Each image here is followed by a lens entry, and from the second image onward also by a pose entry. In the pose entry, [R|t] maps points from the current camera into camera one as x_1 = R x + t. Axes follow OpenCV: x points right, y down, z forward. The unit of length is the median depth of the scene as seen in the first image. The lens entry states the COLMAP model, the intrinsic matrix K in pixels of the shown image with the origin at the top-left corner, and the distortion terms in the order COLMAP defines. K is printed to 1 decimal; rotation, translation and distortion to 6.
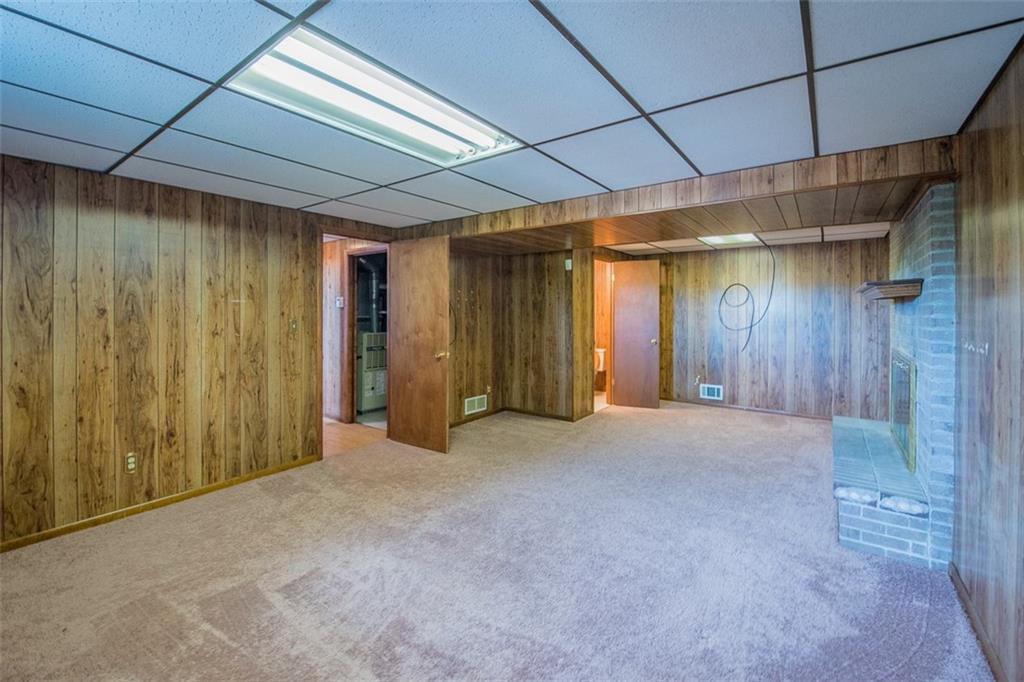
lens RADIAL K [[430.9, 0, 510.8], [0, 430.9, 310.1], [0, 0, 1]] dist [-0.016983, 0.000066]
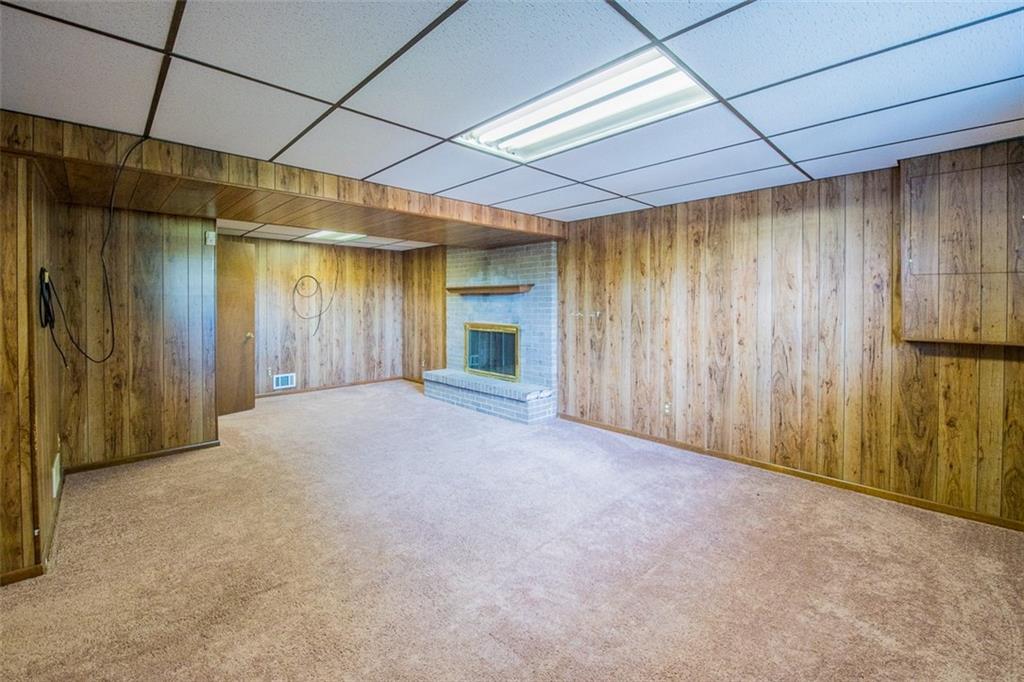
lens RADIAL K [[430.9, 0, 511.6], [0, 430.9, 303.7], [0, 0, 1]] dist [-0.016983, 0.000066]
pose [[0.160576, -0.004695, 0.987012, -0.485402], [0.000615, 0.999989, 0.004656, 0.005132], [-0.987023, -0.000140, 0.160577, 0.342576]]
